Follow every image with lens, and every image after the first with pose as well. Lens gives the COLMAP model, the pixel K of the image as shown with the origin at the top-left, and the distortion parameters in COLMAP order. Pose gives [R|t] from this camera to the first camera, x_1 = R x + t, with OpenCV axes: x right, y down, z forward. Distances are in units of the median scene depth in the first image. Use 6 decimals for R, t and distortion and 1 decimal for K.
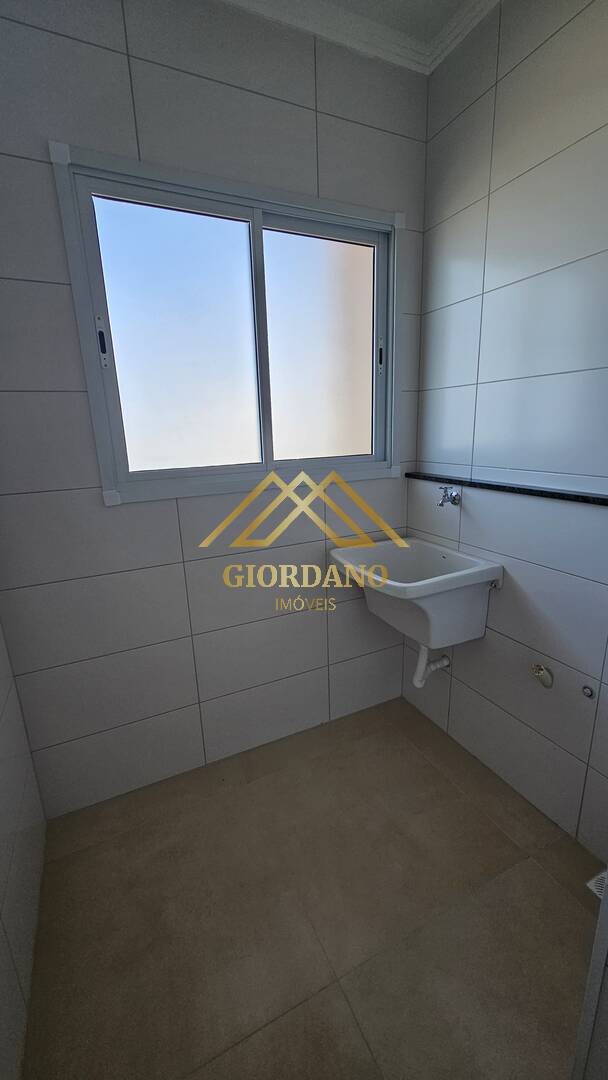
lens RADIAL K [[441.0, 0, 300.2], [0, 441.0, 541.3], [0, 0, 1]] dist [-0.004196, -0.000093]
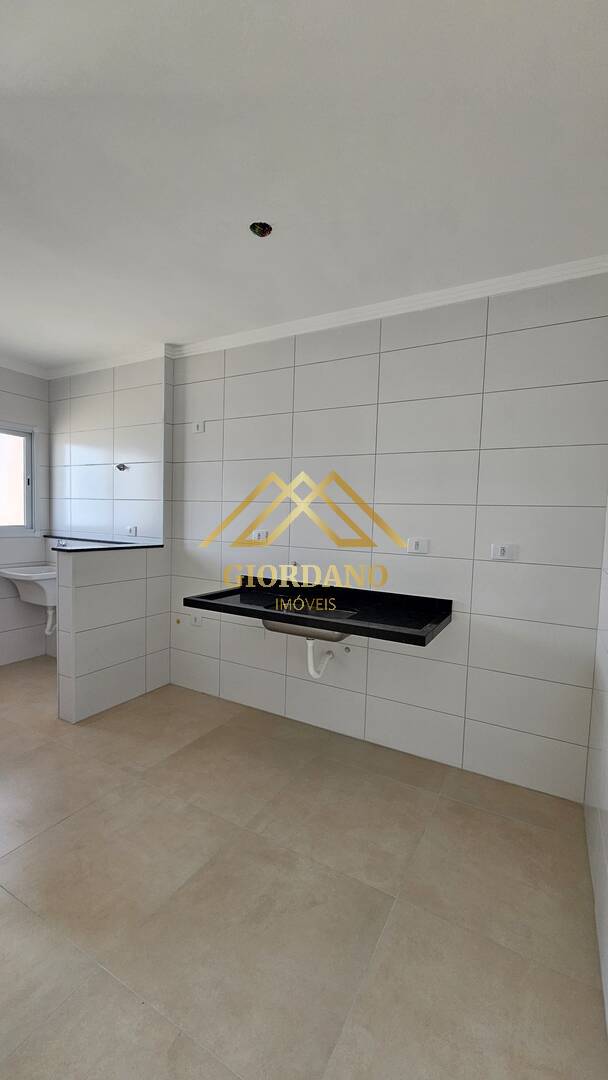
lens RADIAL K [[441.0, 0, 305.0], [0, 441.0, 548.1], [0, 0, 1]] dist [-0.004196, -0.000093]
pose [[0.817678, 0.026302, 0.575075, 0.053736], [0.083665, 0.982920, -0.163916, 0.377362], [-0.569564, 0.182144, 0.801511, -1.475440]]
